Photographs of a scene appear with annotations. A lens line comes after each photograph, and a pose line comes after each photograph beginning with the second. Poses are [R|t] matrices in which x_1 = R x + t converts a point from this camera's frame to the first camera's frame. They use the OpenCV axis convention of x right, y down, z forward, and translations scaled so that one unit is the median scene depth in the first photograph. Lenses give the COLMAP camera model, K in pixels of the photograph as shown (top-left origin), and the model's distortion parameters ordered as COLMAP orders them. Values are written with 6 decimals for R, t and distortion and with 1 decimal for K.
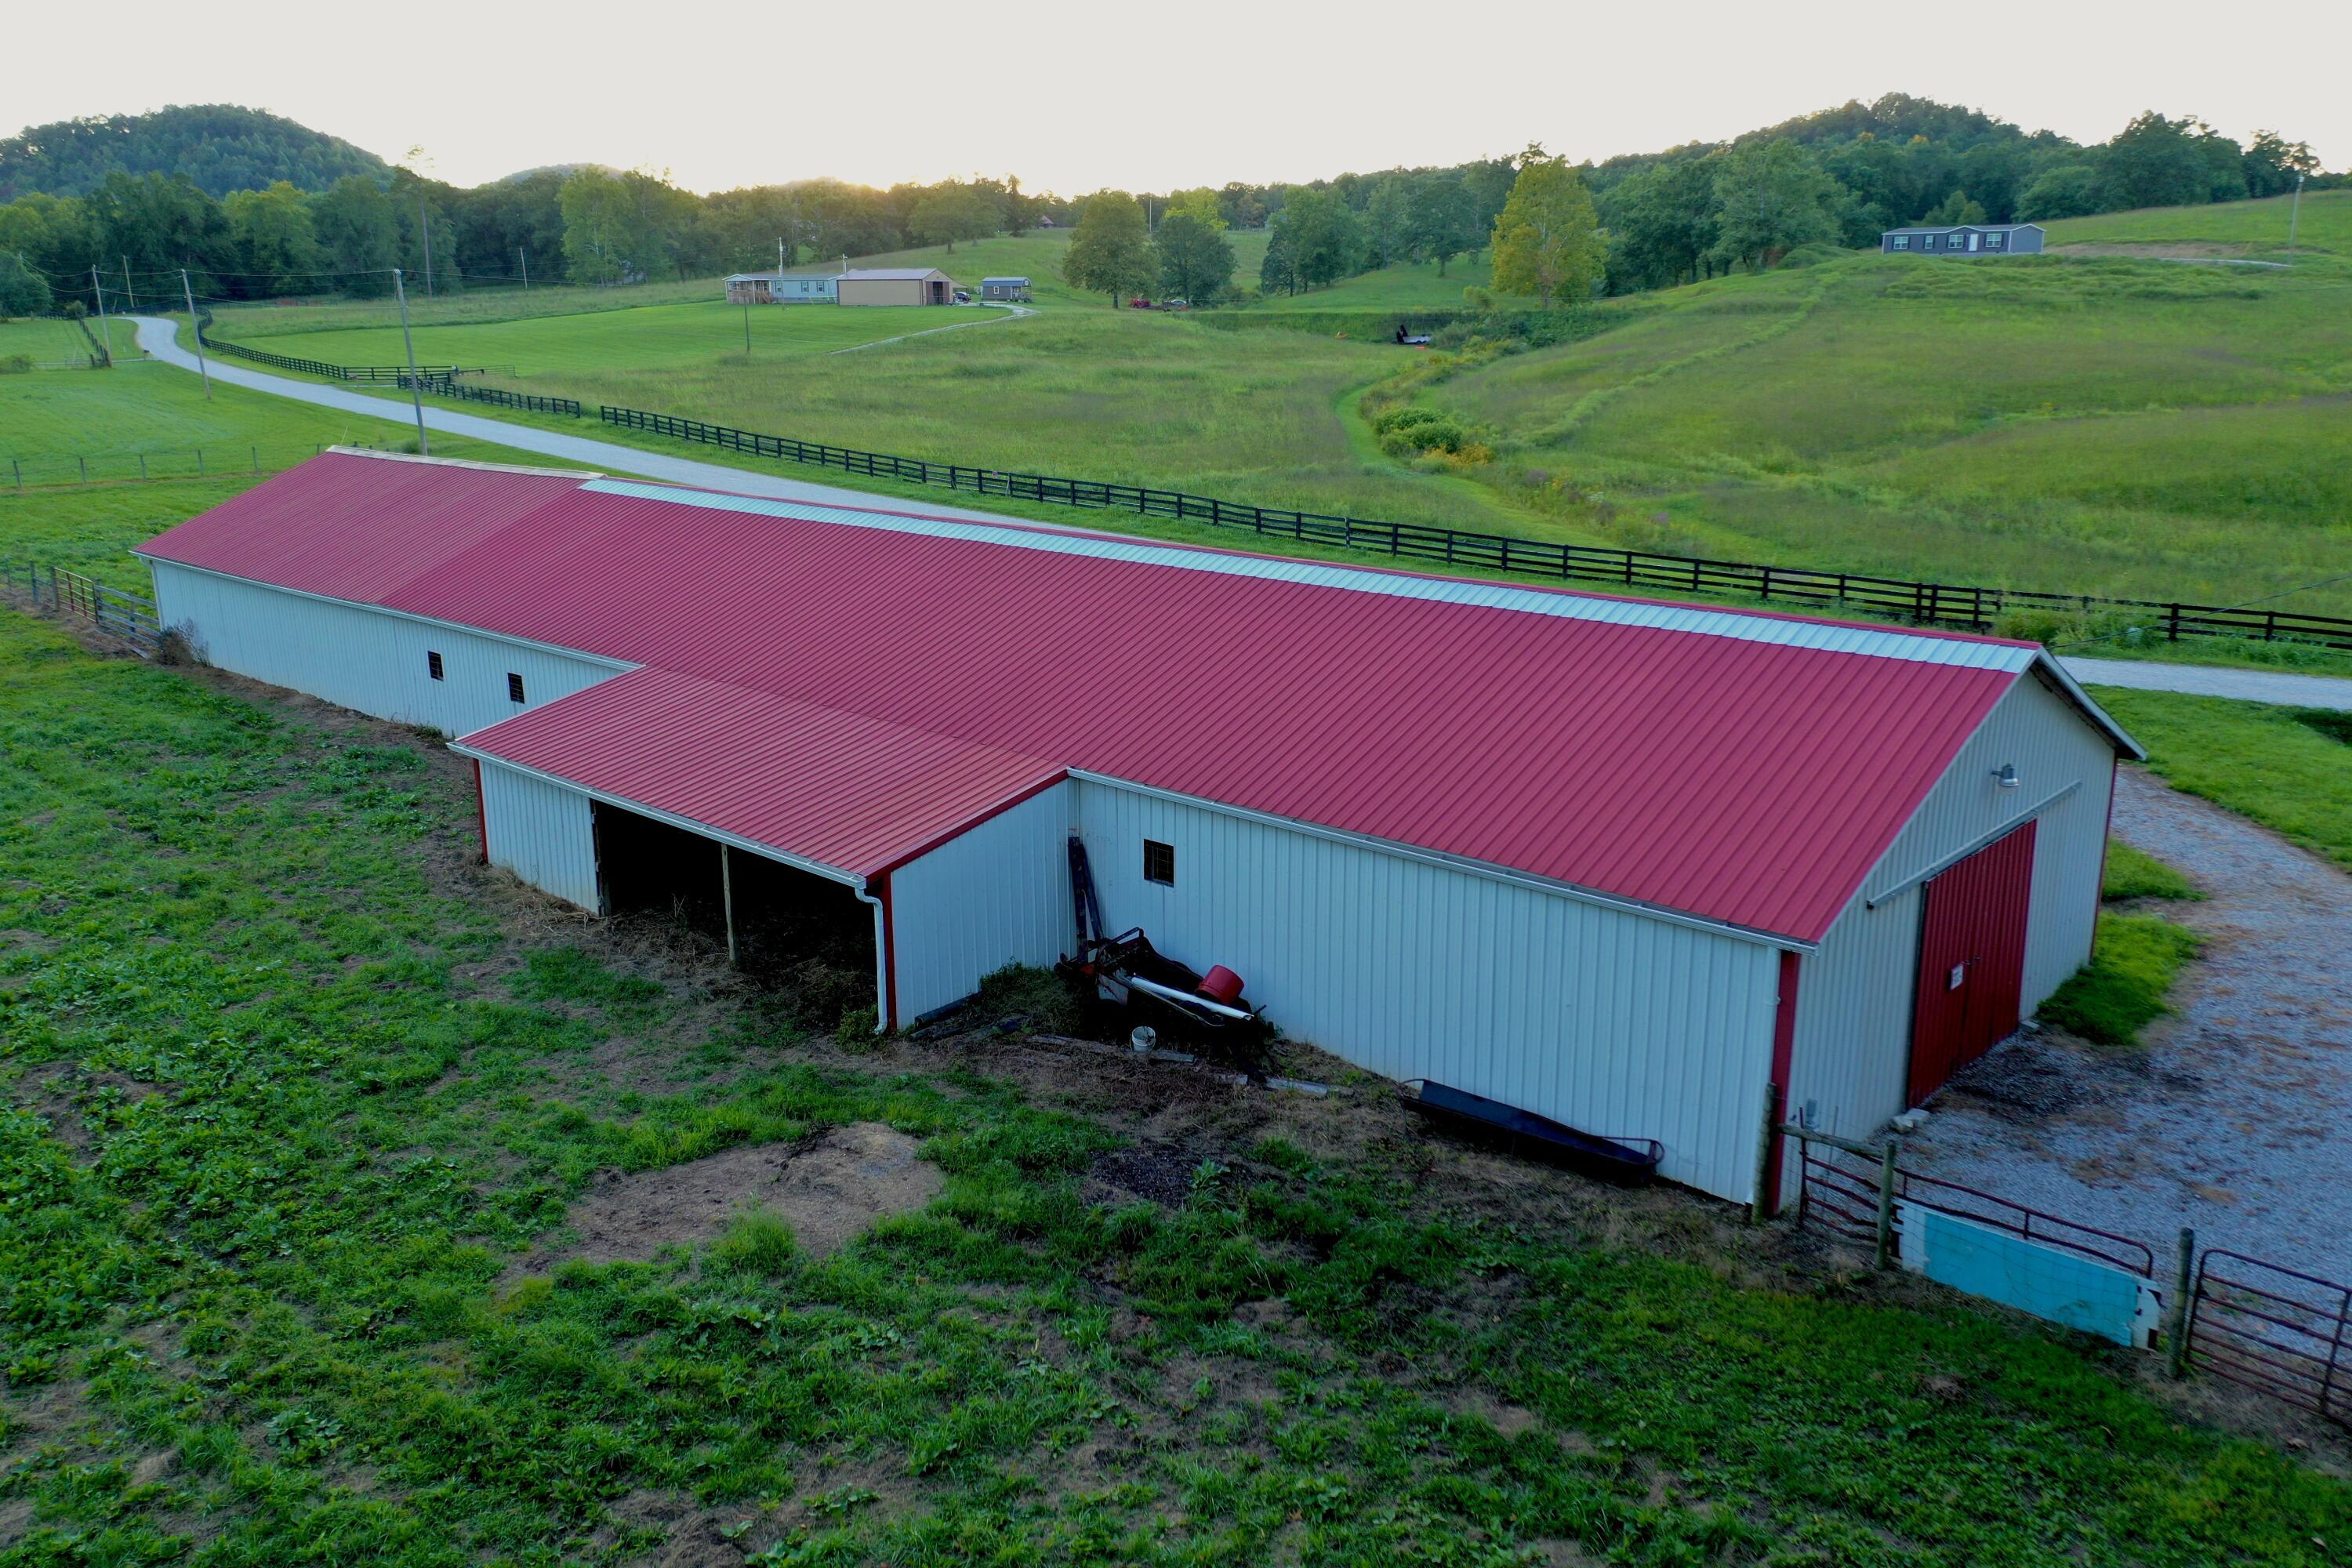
lens RADIAL K [[1830.9, 0, 1169.2], [0, 1830.9, 775.3], [0, 0, 1]] dist [-0.001082, -0.002980]
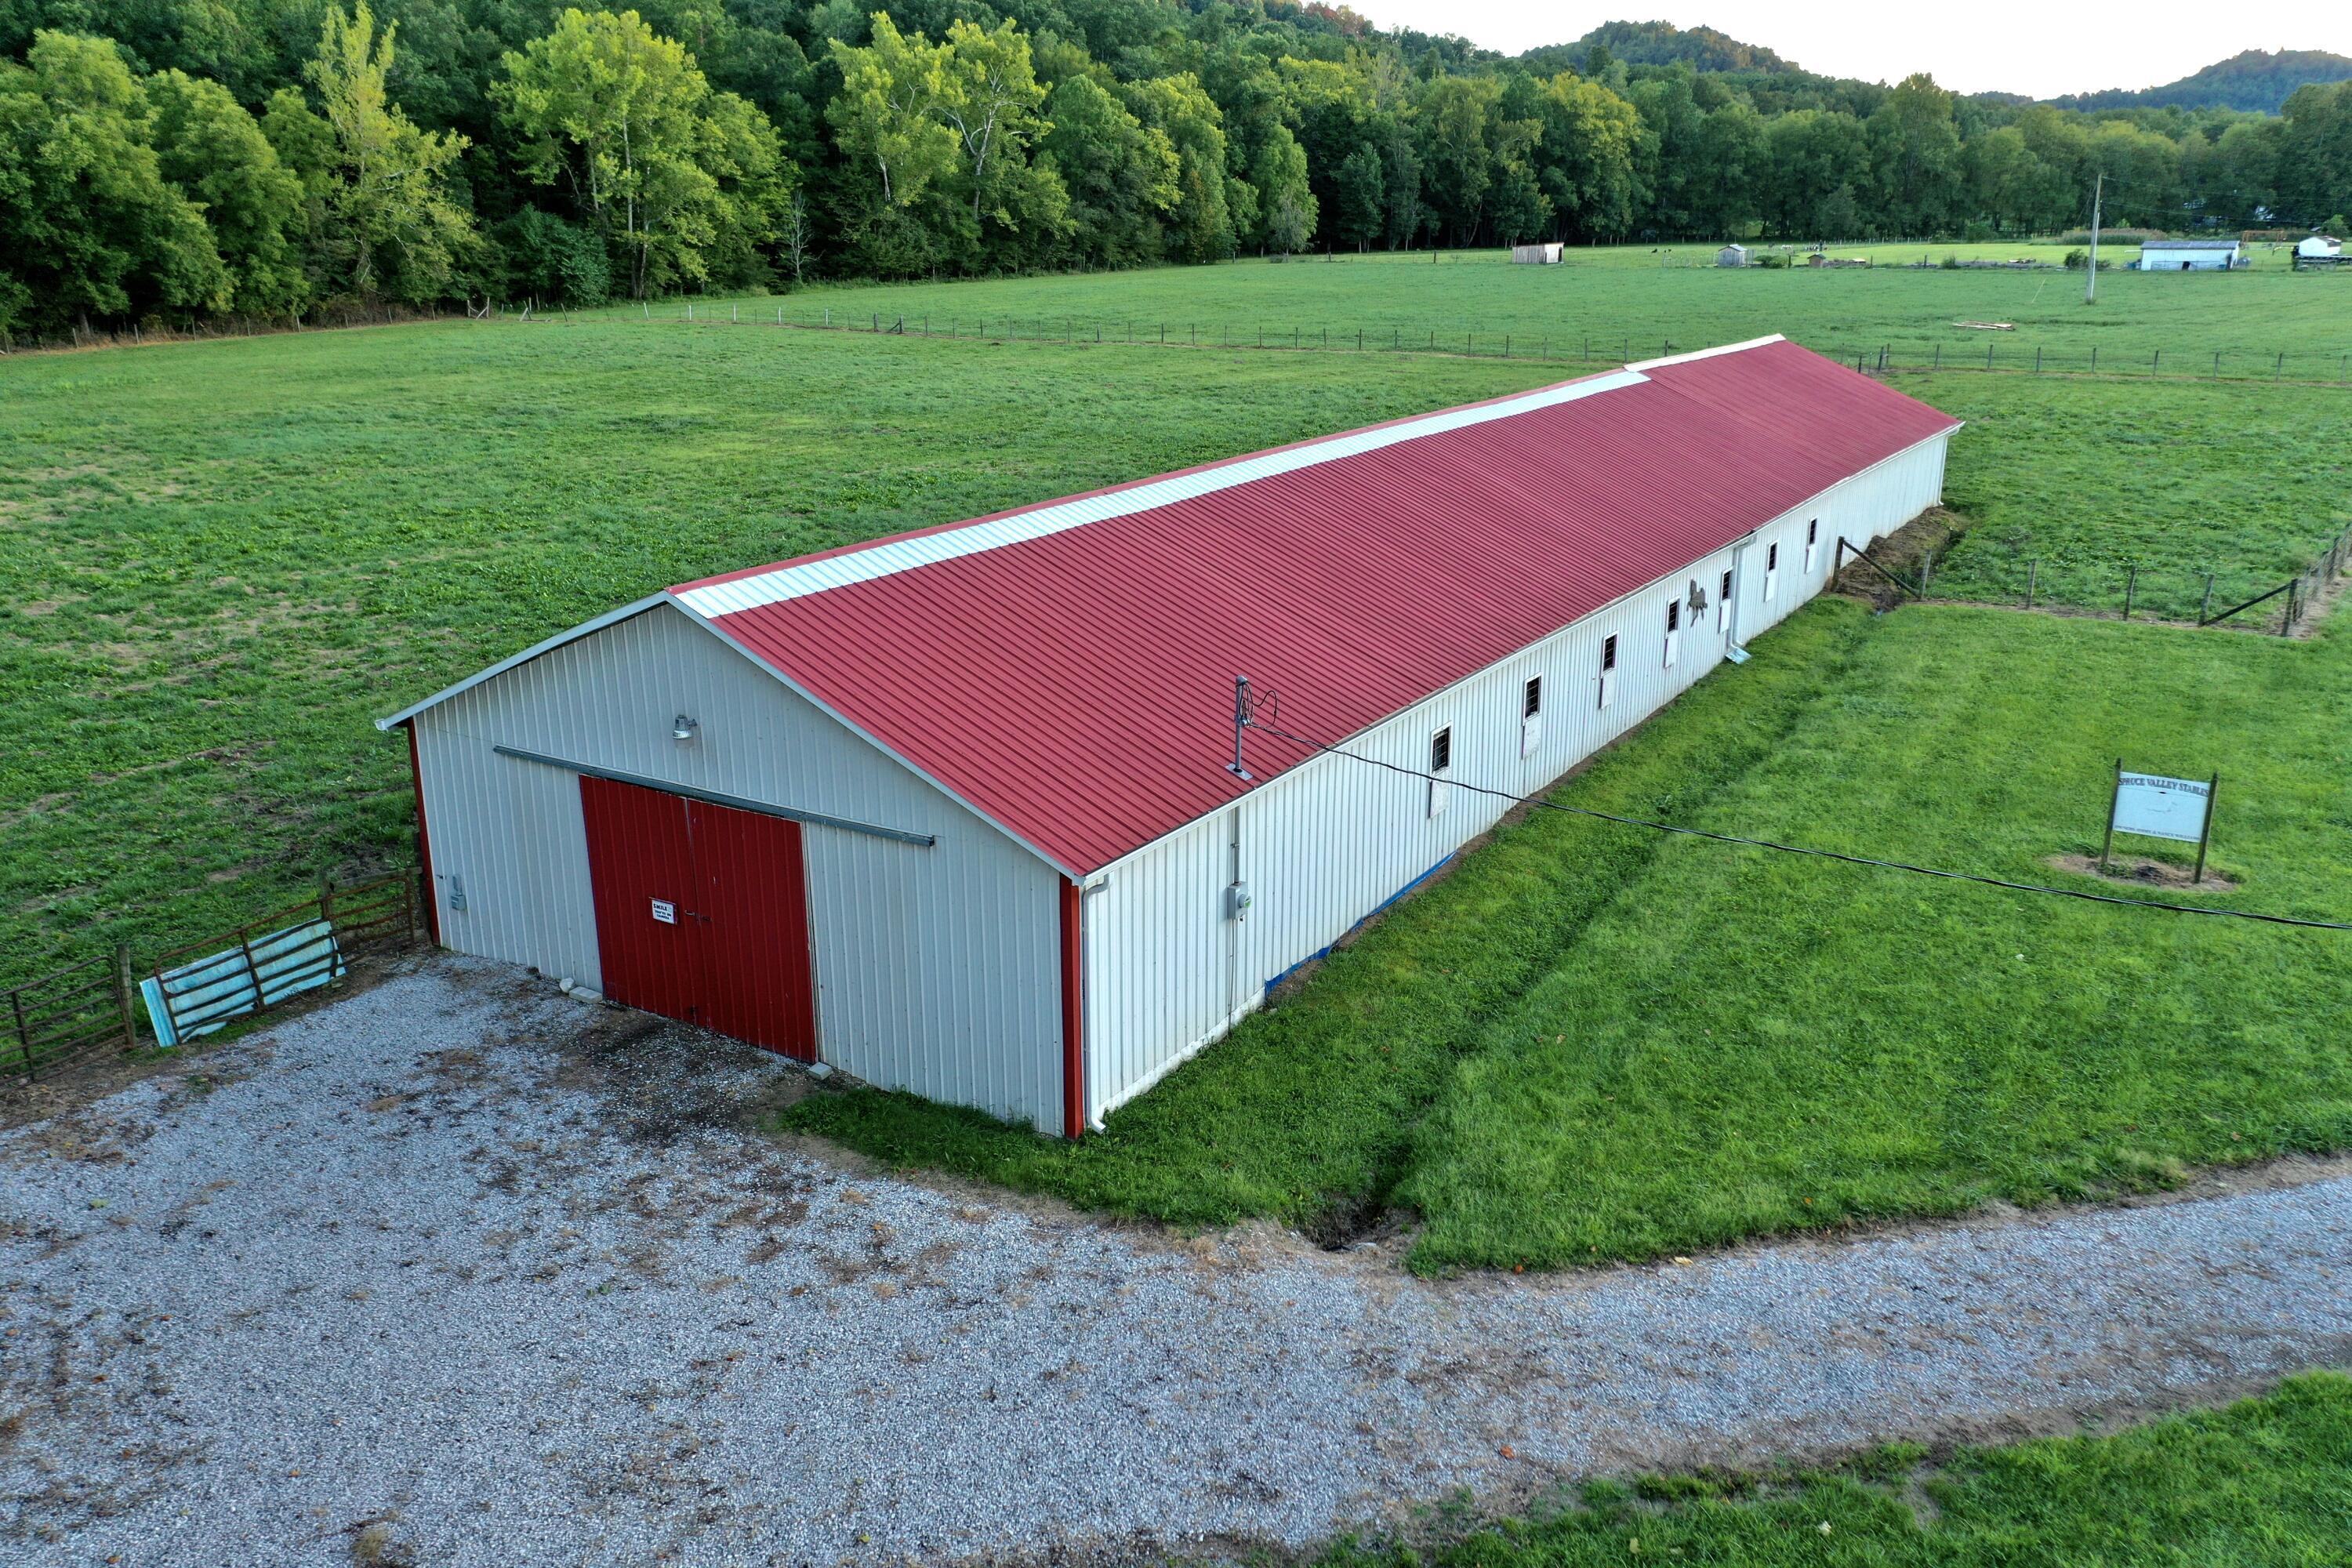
lens RADIAL K [[1830.9, 0, 1155.1], [0, 1830.9, 783.9], [0, 0, 1]] dist [-0.001082, -0.002980]
pose [[0.183565, 0.296165, -0.937332, 0.108889], [-0.240683, 0.938052, 0.249258, -0.020708], [0.953087, 0.179845, 0.243475, 0.079113]]
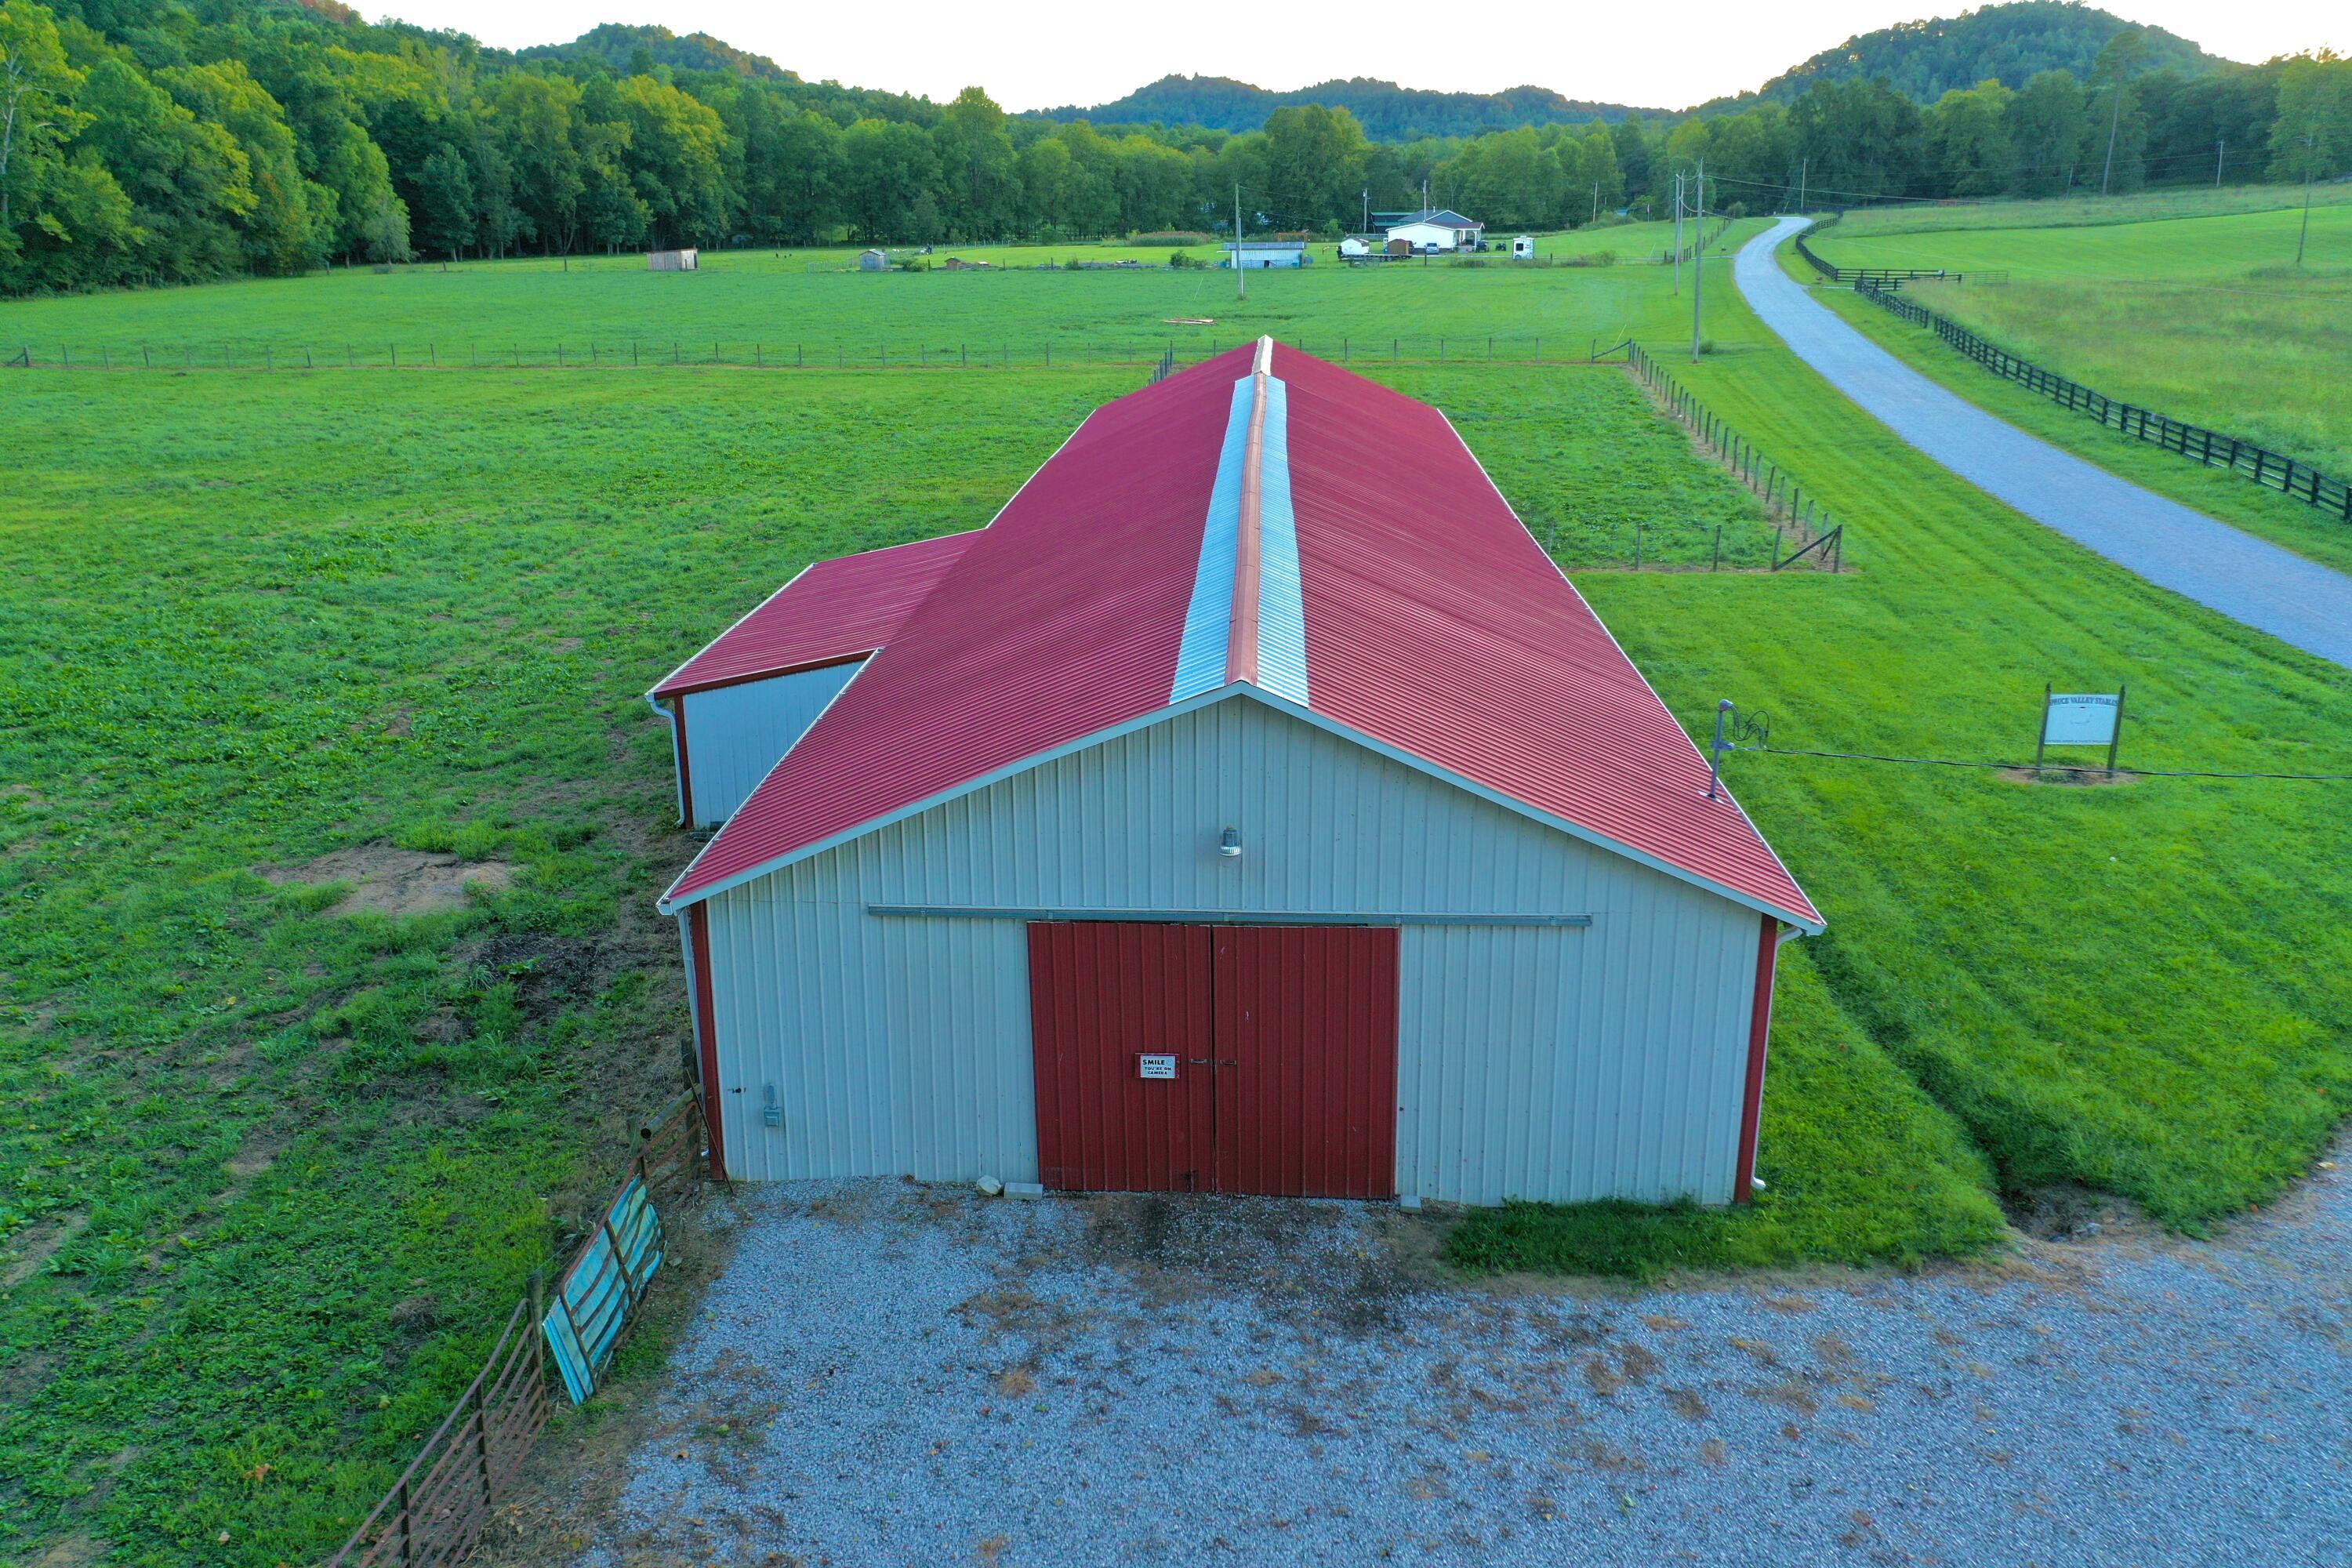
lens RADIAL K [[1830.9, 0, 1168.6], [0, 1830.9, 792.4], [0, 0, 1]] dist [-0.001082, -0.002980]
pose [[0.635903, 0.234476, -0.735288, 0.079450], [-0.190369, 0.970947, 0.144988, -0.010120], [0.747922, 0.047778, 0.662065, 0.036142]]
